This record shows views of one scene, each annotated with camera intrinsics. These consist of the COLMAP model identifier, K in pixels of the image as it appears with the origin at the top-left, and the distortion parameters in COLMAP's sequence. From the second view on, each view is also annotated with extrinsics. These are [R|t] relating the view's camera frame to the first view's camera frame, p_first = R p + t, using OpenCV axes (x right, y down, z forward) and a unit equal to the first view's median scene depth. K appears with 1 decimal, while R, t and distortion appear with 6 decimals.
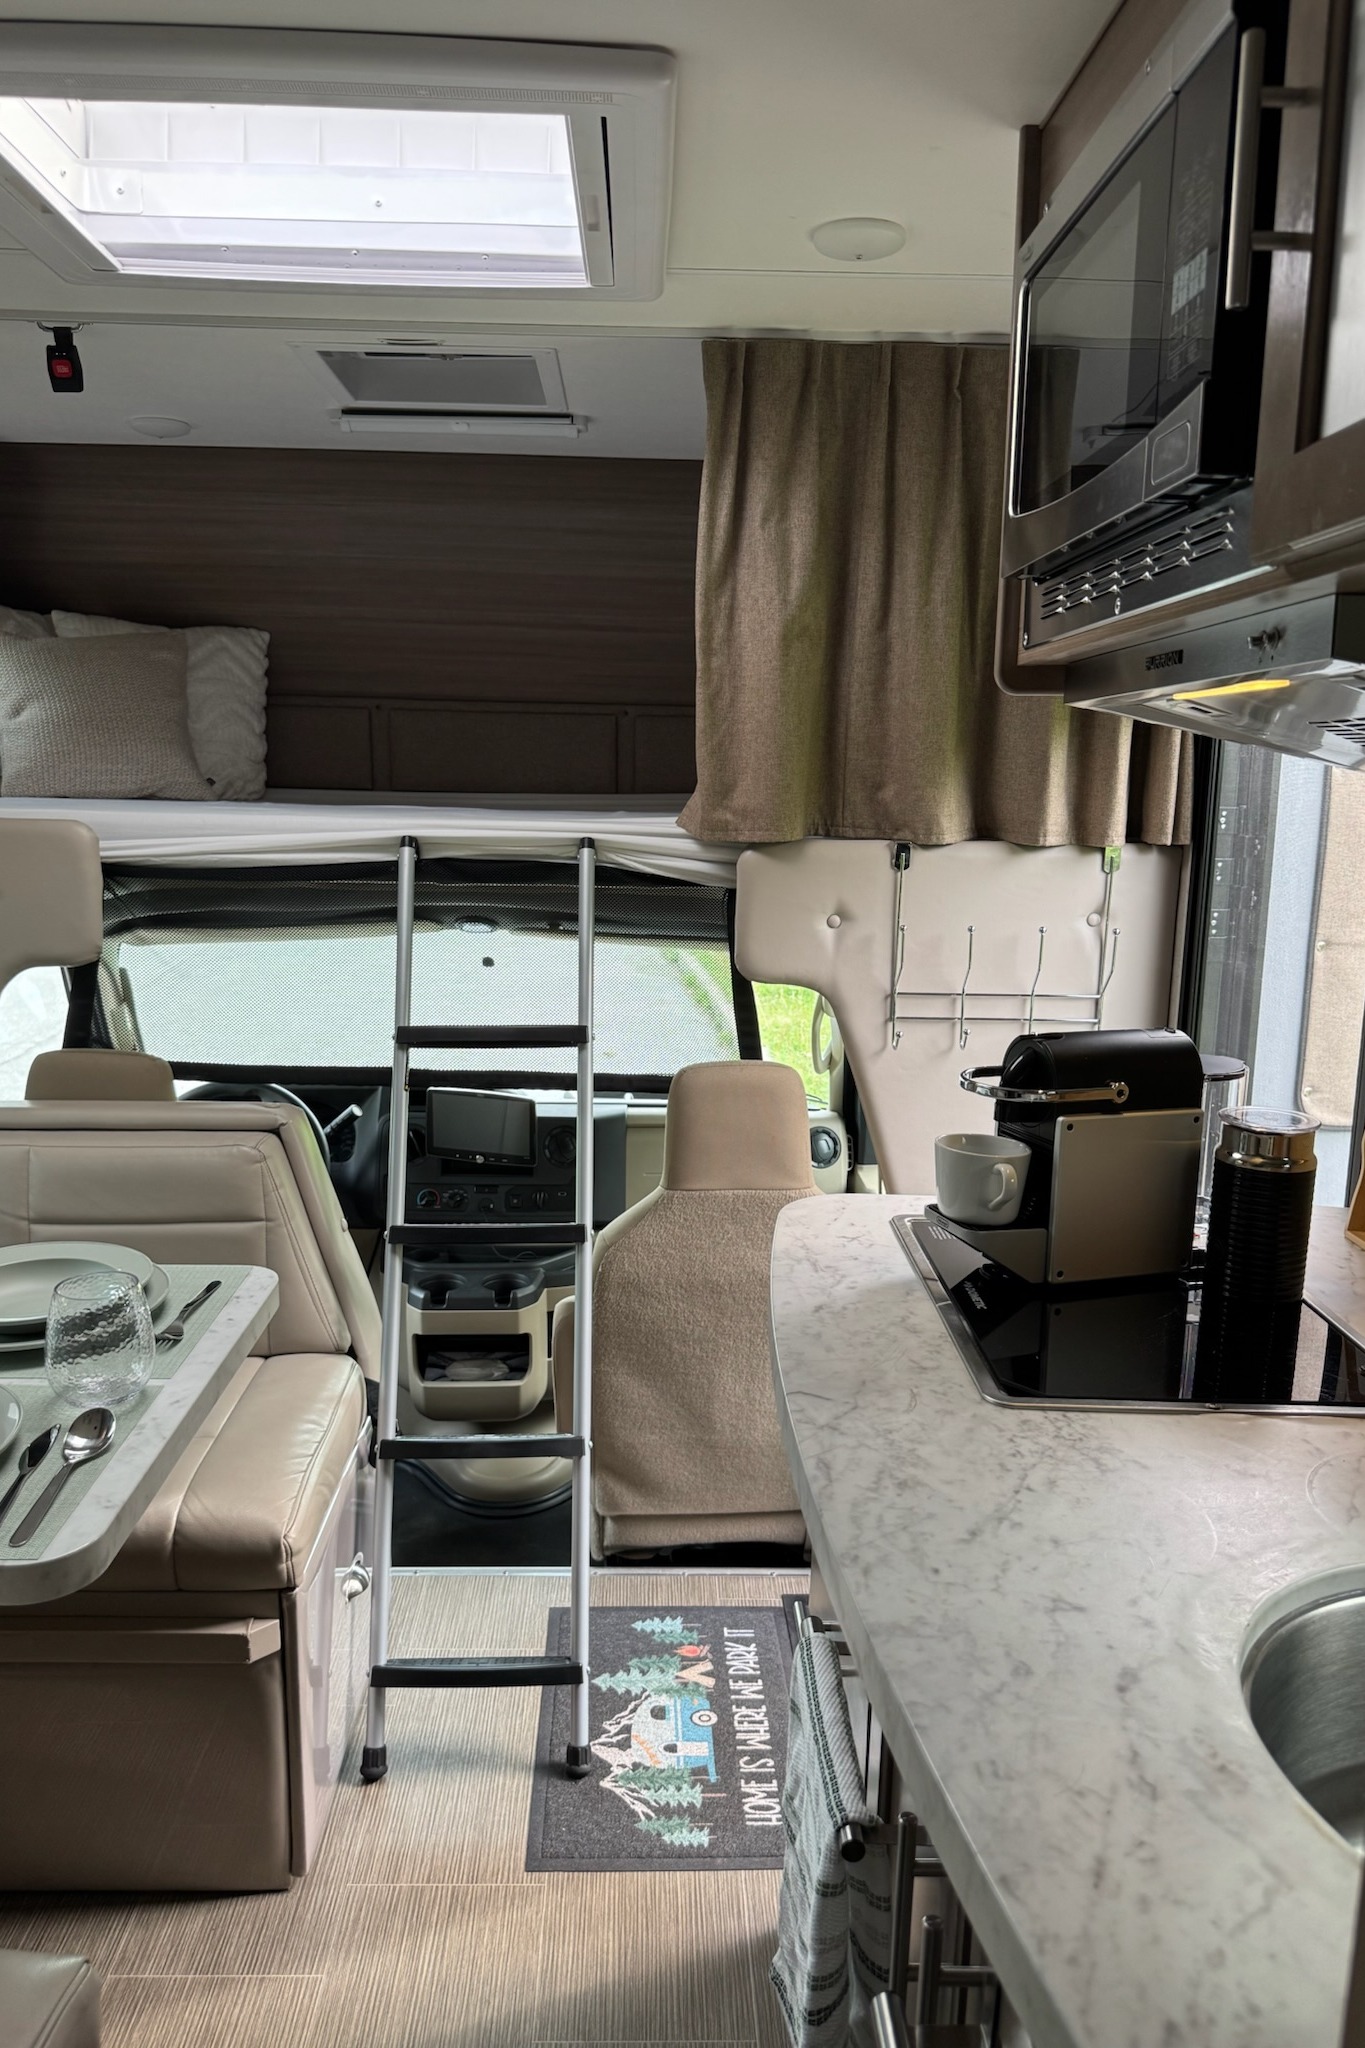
lens RADIAL K [[1432.7, 0, 686.3], [0, 1432.7, 1036.5], [0, 0, 1]] dist [0.103055, -0.171703]
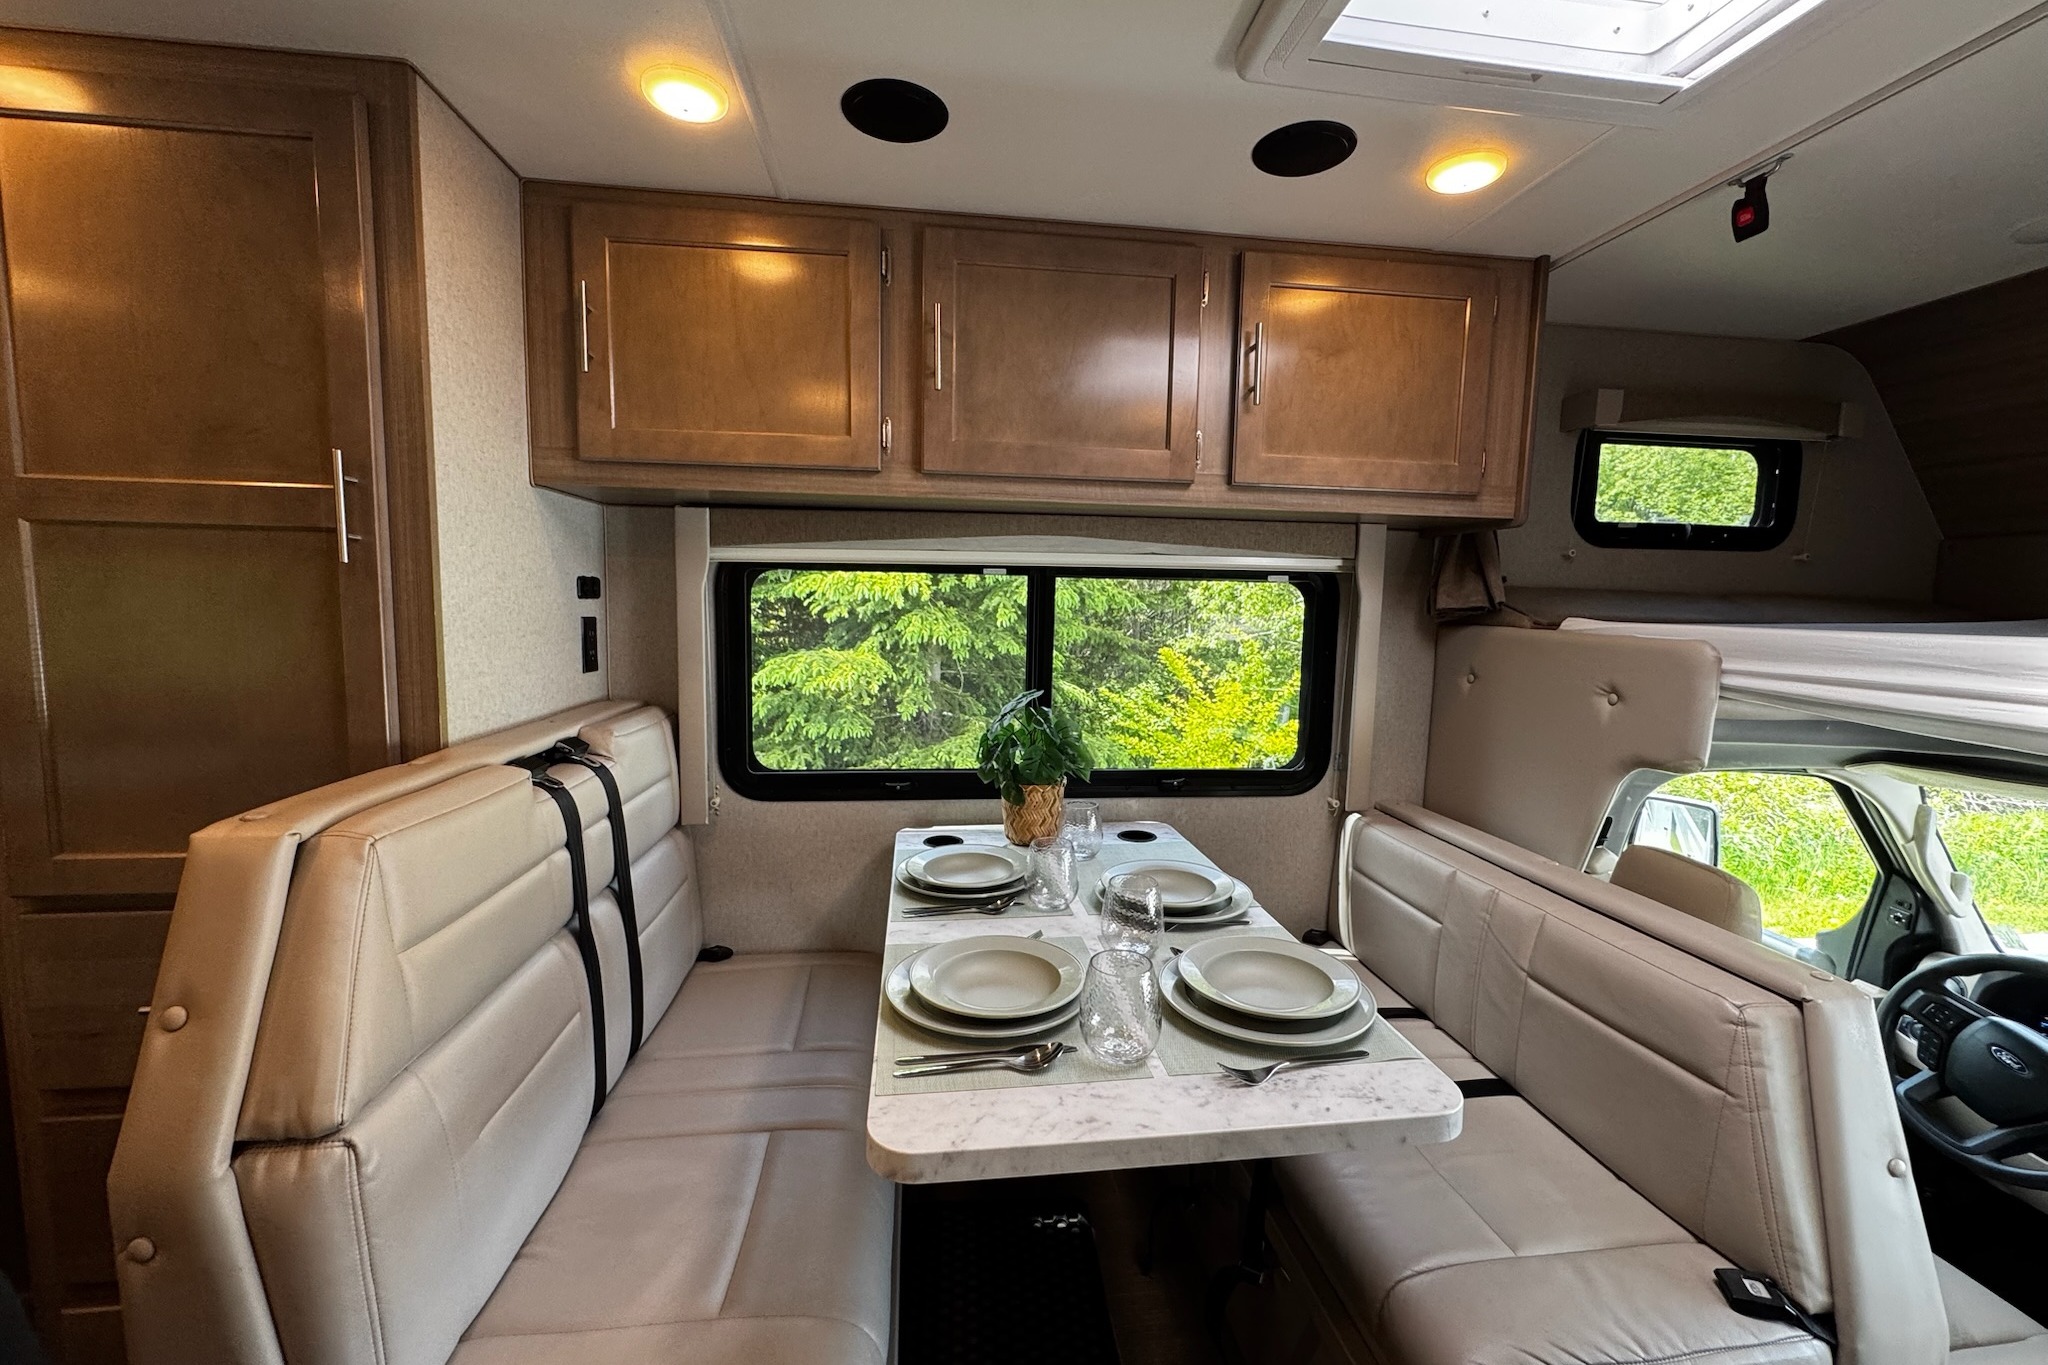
lens RADIAL K [[818.3, 0, 1024.0], [0, 818.3, 682.5], [0, 0, 1]] dist [0.000110, -0.000276]
pose [[0.097563, 0.083025, -0.991760, 0.123743], [-0.202655, 0.977293, 0.061878, -0.052263], [0.974378, 0.194949, 0.112173, 0.432576]]
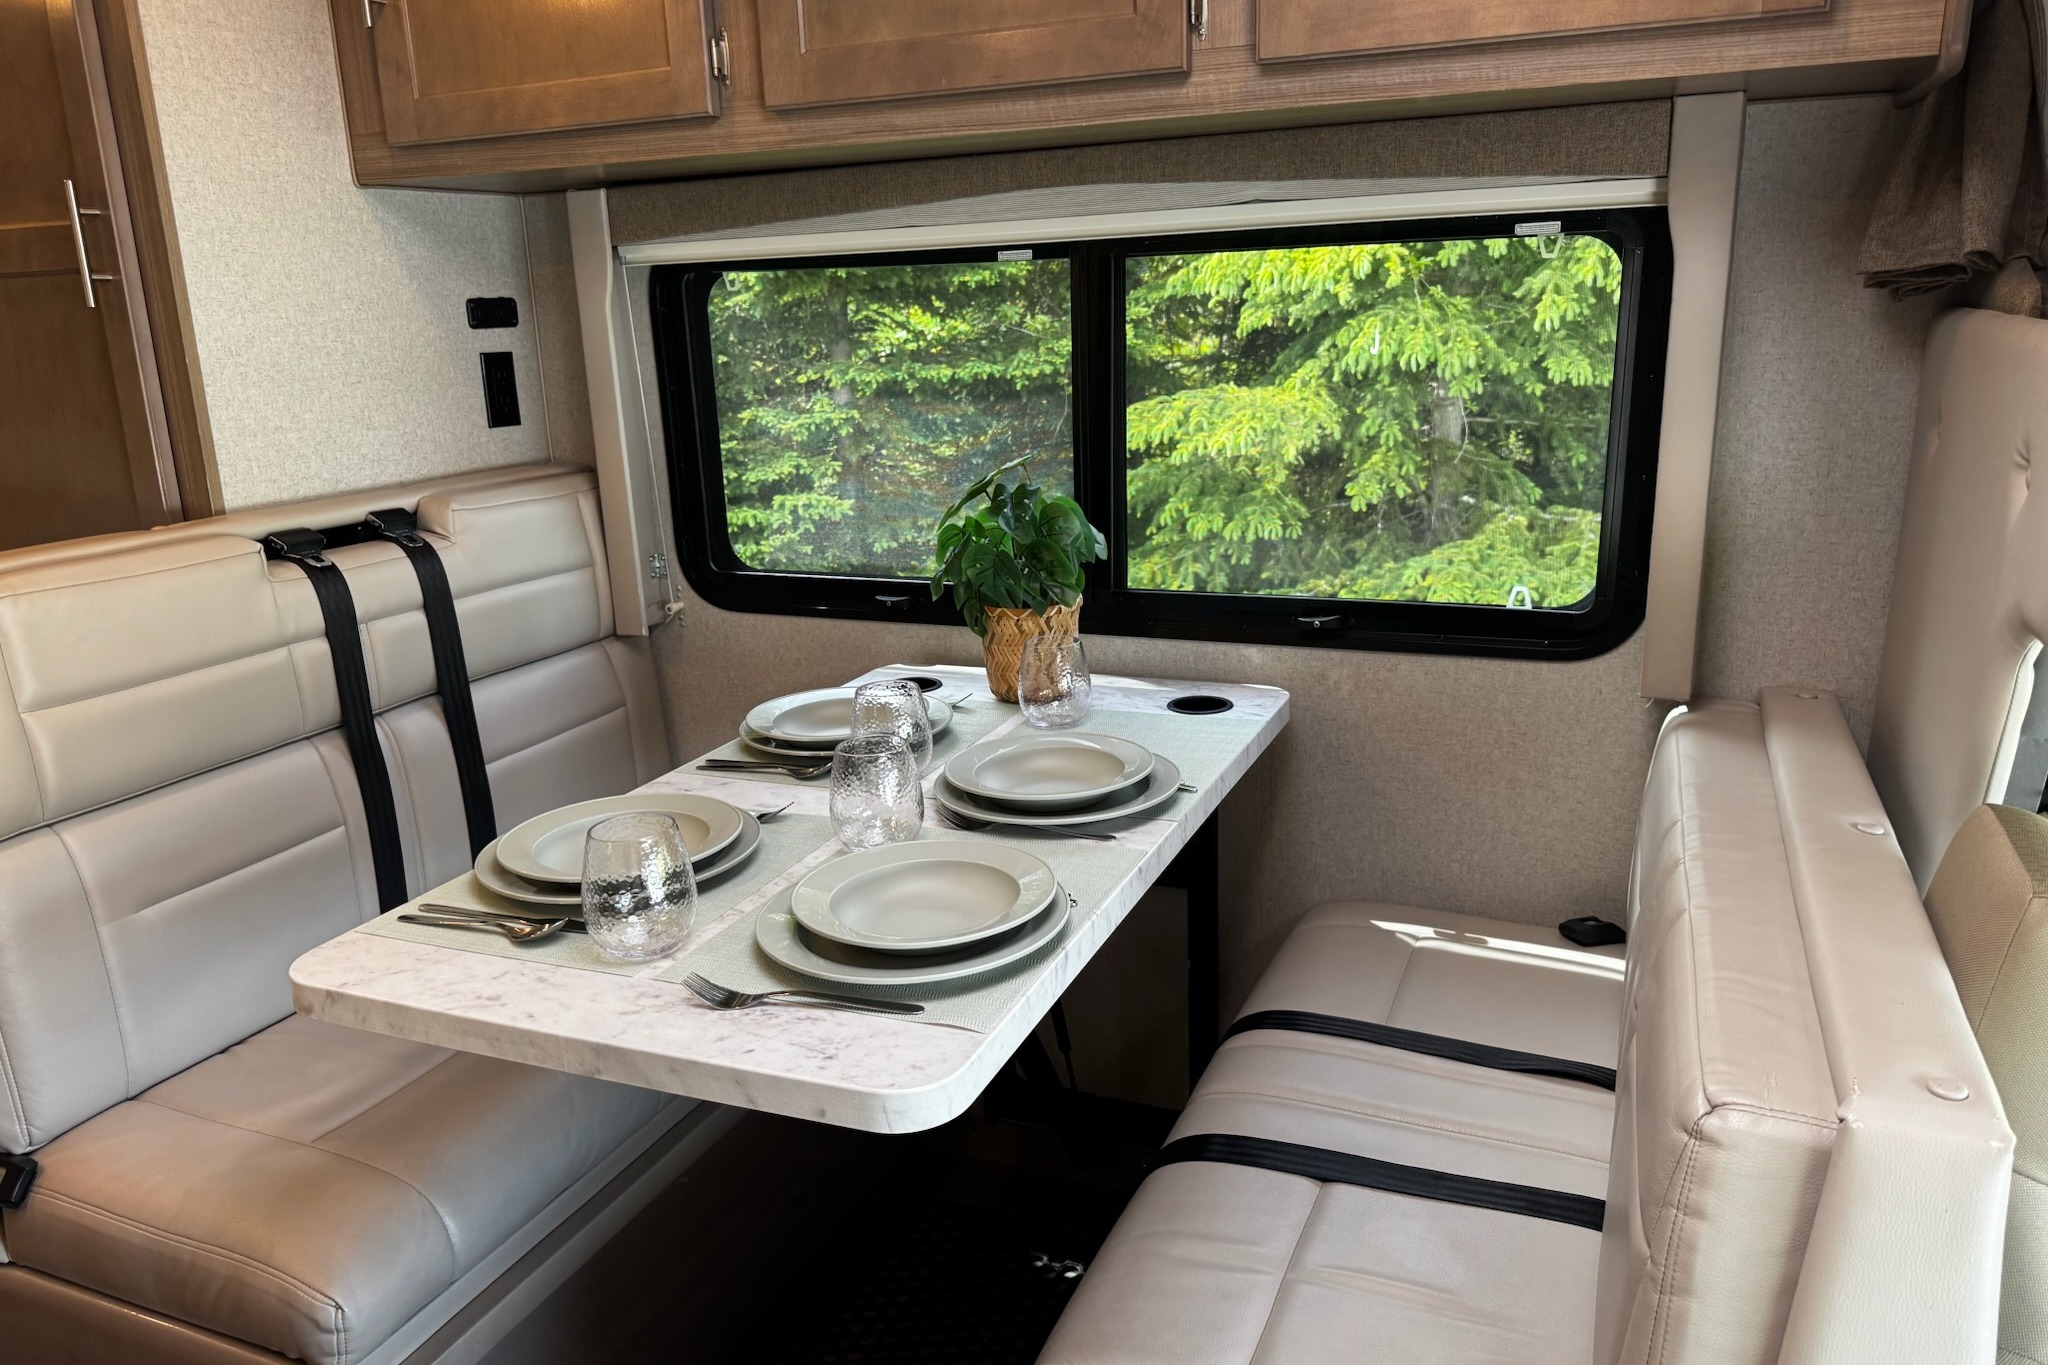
lens RADIAL K [[1479.2, 0, 1020.3], [0, 1479.2, 669.4], [0, 0, 1]] dist [0.037530, -0.045061]
pose [[-0.418320, 0.219077, -0.881484, 0.138937], [-0.141853, 0.942811, 0.301638, -0.133897], [0.897154, 0.251222, -0.363320, 0.844364]]
